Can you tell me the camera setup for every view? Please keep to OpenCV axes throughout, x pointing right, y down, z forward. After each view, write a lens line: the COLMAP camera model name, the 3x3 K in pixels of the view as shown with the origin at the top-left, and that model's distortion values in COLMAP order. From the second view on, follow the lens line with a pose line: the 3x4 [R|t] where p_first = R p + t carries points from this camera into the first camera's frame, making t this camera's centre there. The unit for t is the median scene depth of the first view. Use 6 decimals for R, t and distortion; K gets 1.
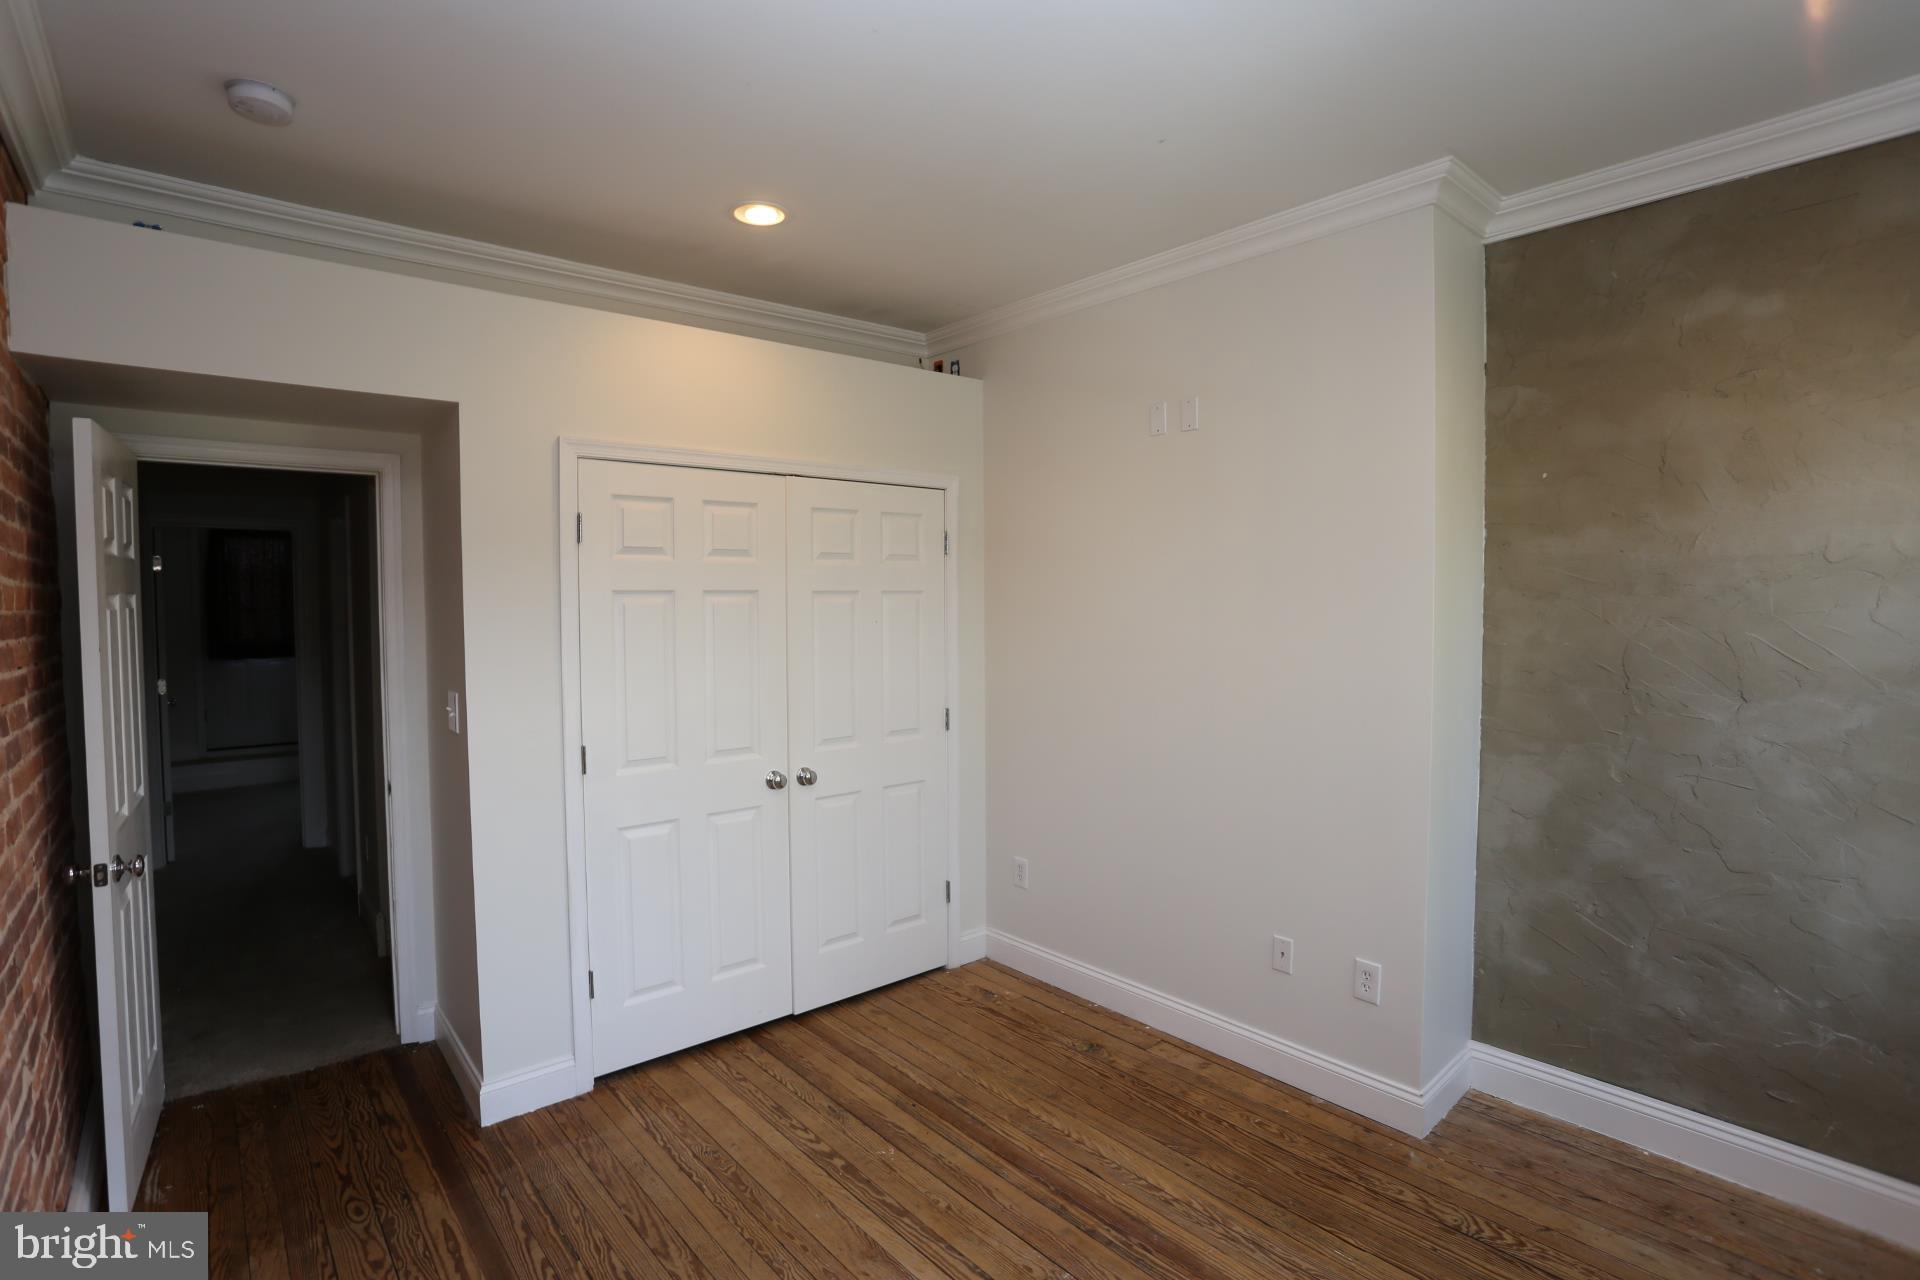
lens RADIAL K [[934.4, 0, 952.0], [0, 934.4, 636.8], [0, 0, 1]] dist [-0.075973, 0.034355]
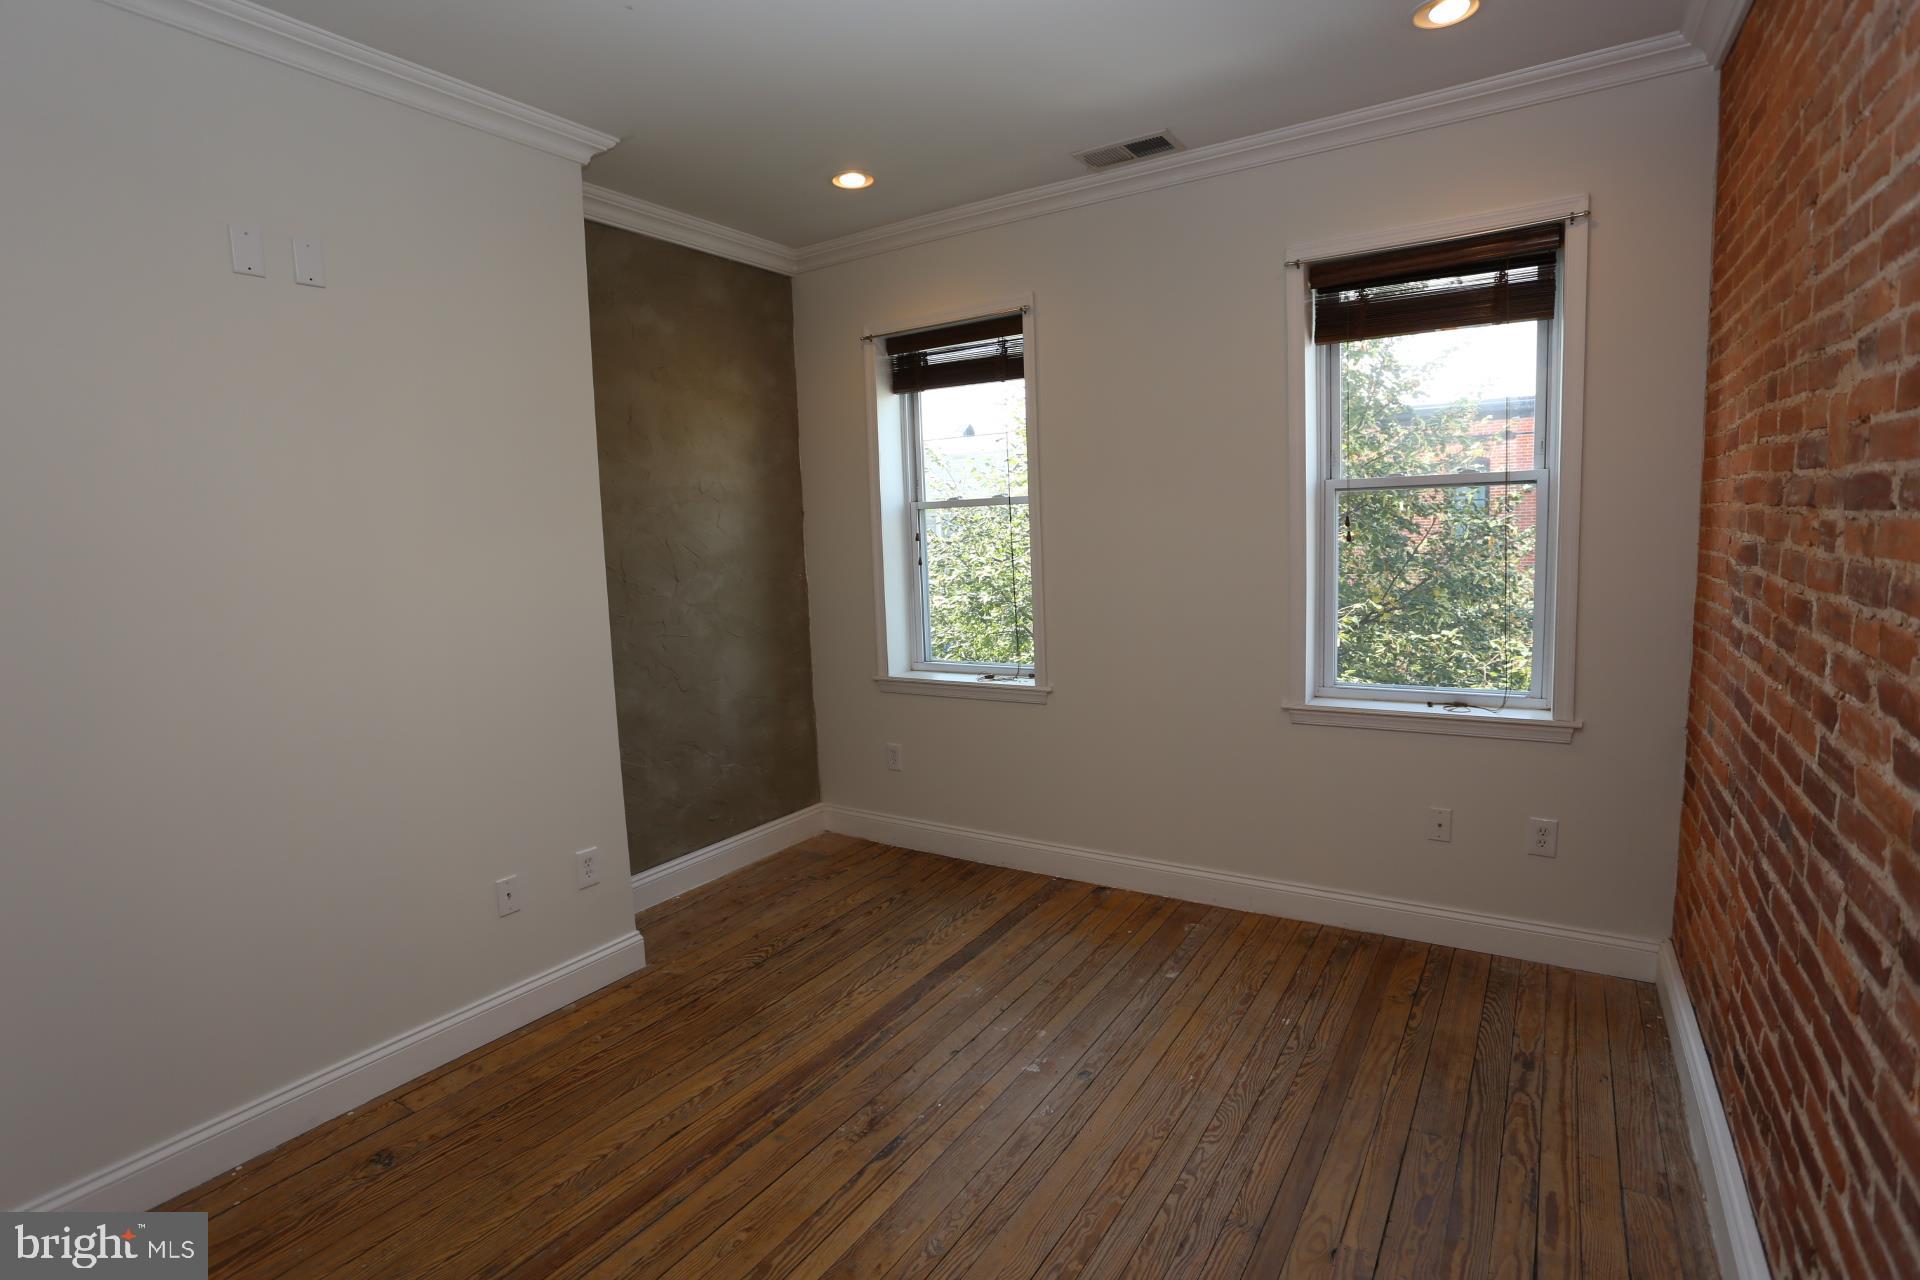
lens RADIAL K [[934.4, 0, 952.0], [0, 934.4, 636.8], [0, 0, 1]] dist [-0.075973, 0.034355]
pose [[-0.284958, -0.094566, 0.953864, -0.698879], [0.079409, 0.989372, 0.121809, 0.007165], [-0.955245, 0.110455, -0.274420, 0.874035]]
